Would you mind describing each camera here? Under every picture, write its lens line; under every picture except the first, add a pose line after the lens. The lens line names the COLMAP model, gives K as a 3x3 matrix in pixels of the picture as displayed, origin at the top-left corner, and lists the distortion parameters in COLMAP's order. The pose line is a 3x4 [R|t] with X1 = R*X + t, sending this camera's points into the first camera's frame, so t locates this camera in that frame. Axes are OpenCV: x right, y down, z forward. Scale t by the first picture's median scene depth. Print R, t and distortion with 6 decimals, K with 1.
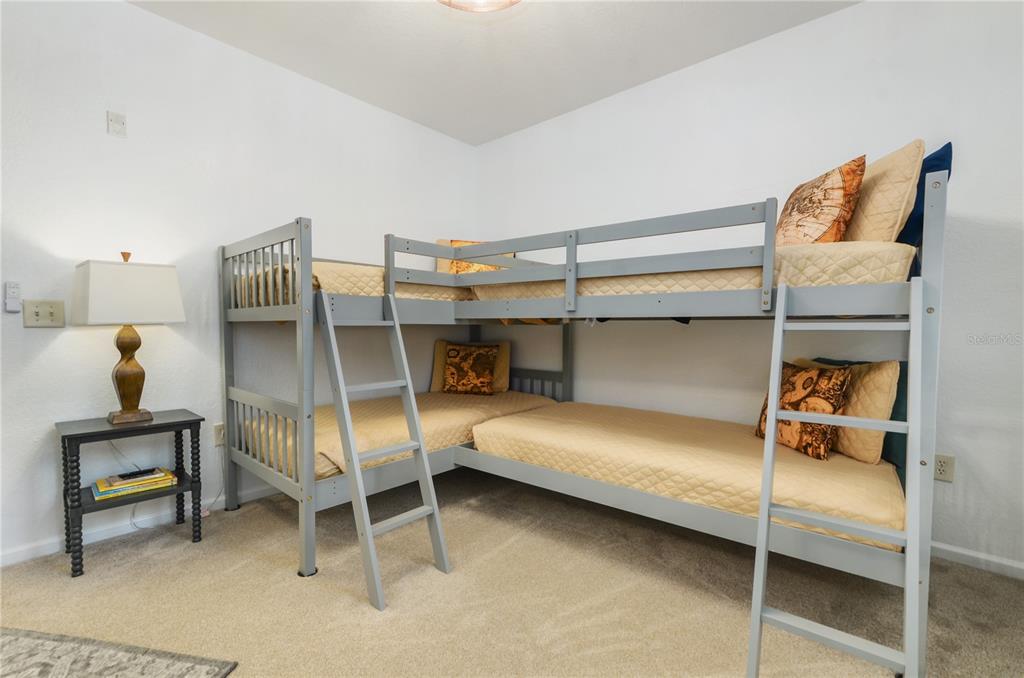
lens RADIAL K [[450.5, 0, 512.7], [0, 450.5, 345.5], [0, 0, 1]] dist [0.004555, -0.000122]
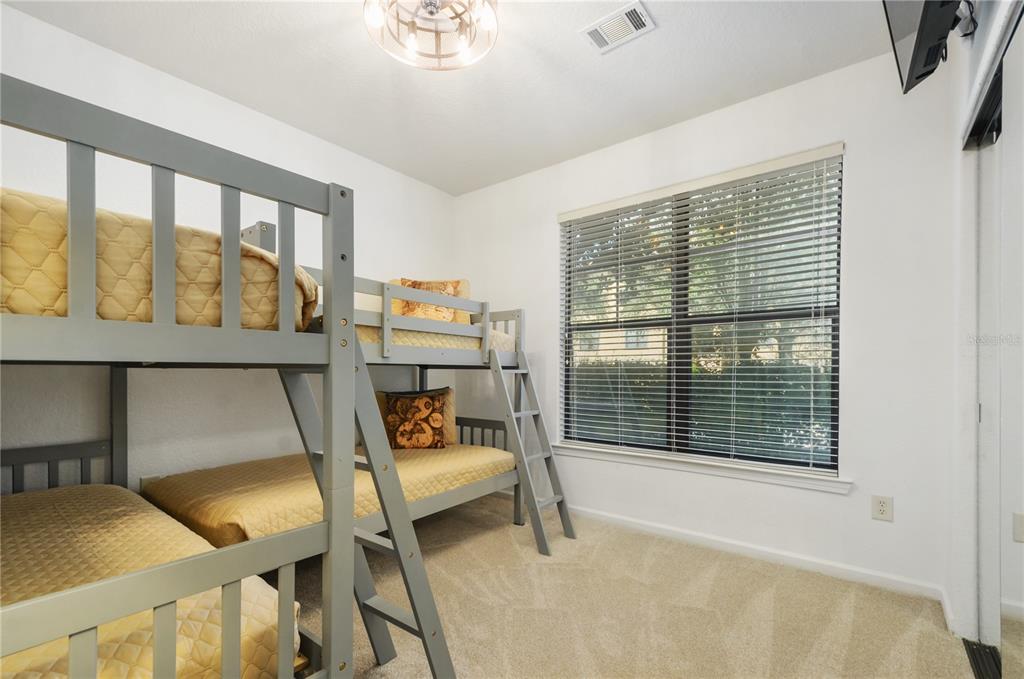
lens RADIAL K [[447.2, 0, 511.7], [0, 447.2, 371.7], [0, 0, 1]] dist [0.000547, -0.000054]
pose [[-0.052468, -0.005551, 0.998607, -1.018379], [0.037593, 0.999265, 0.007530, -0.041456], [-0.997915, 0.037936, -0.052221, 0.804413]]
